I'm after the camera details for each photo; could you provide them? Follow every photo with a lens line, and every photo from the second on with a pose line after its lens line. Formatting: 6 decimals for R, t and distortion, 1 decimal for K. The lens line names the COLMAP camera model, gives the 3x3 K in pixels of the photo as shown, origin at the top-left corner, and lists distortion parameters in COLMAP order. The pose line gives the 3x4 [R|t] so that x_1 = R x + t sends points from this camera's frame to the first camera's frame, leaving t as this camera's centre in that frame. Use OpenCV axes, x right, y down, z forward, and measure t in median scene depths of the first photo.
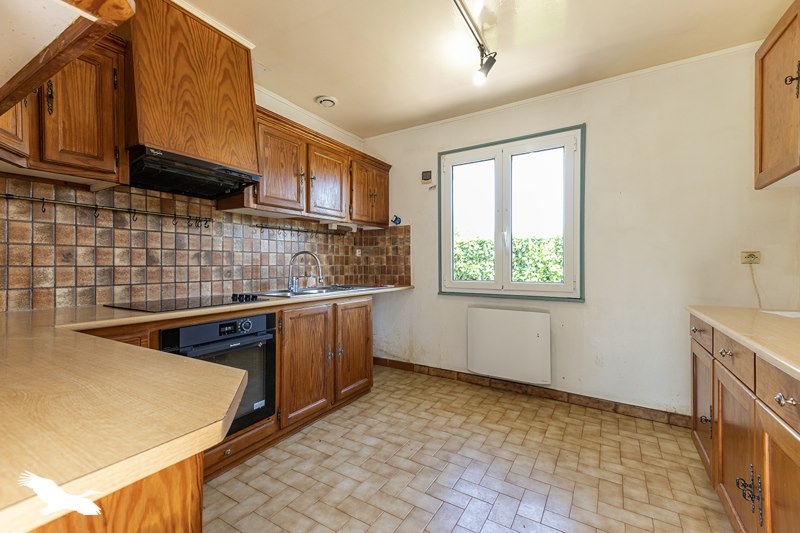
lens RADIAL K [[352.7, 0, 395.1], [0, 352.7, 265.1], [0, 0, 1]] dist [0.036418, -0.000135]
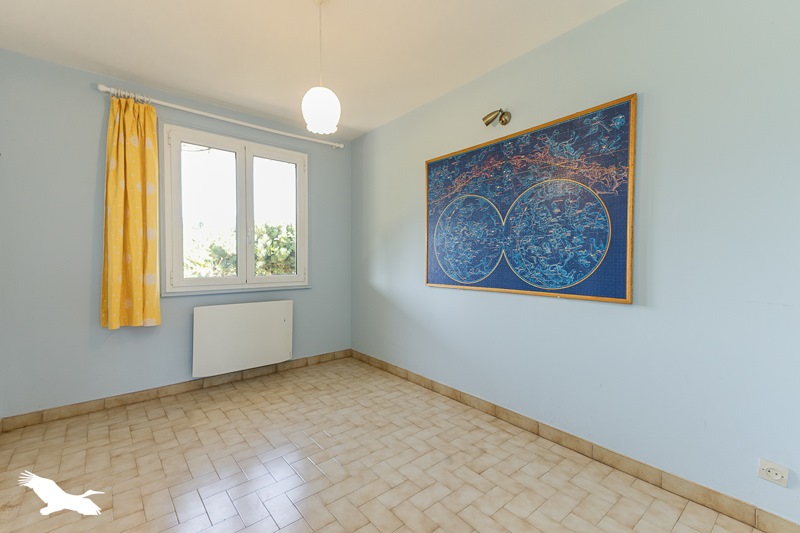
lens RADIAL K [[352.7, 0, 395.1], [0, 352.7, 265.1], [0, 0, 1]] dist [0.036418, -0.000135]
pose [[0.294166, -0.010843, 0.955693, -0.552083], [-0.002506, 0.999923, 0.012117, 0.002010], [-0.955751, -0.005959, 0.294117, 0.281955]]
